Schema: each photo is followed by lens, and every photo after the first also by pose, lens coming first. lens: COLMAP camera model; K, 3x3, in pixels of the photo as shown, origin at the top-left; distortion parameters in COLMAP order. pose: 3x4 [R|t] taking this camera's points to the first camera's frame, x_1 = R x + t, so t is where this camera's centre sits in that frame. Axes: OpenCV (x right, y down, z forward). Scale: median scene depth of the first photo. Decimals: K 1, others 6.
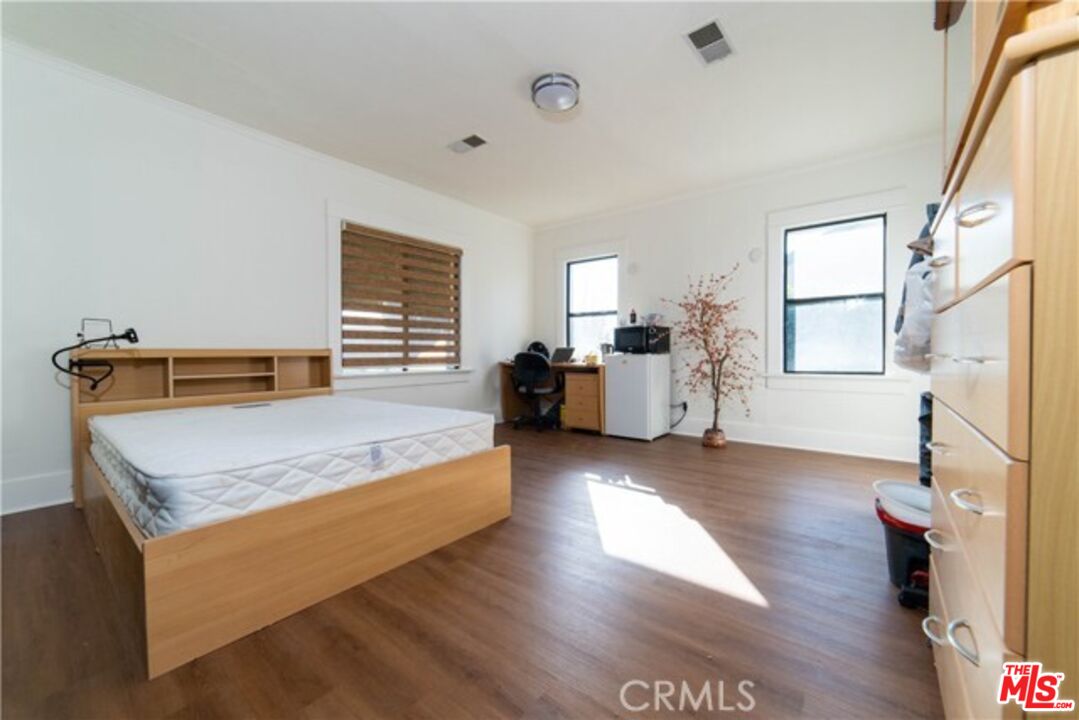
lens RADIAL K [[425.6, 0, 538.3], [0, 425.6, 360.4], [0, 0, 1]] dist [-0.000273, 0.000112]
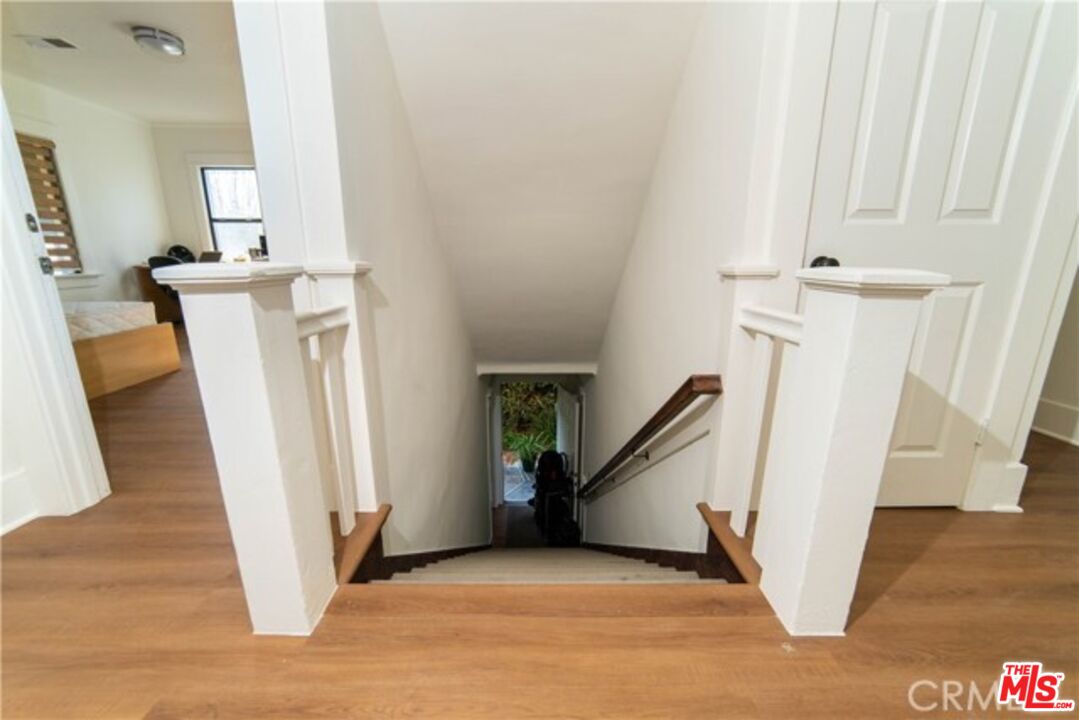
lens RADIAL K [[425.6, 0, 538.3], [0, 425.6, 360.4], [0, 0, 1]] dist [-0.000273, 0.000112]
pose [[0.774321, -0.151472, 0.614397, -0.003568], [0.010243, 0.973802, 0.227169, 0.002982], [-0.632710, -0.169608, 0.755586, -0.444142]]
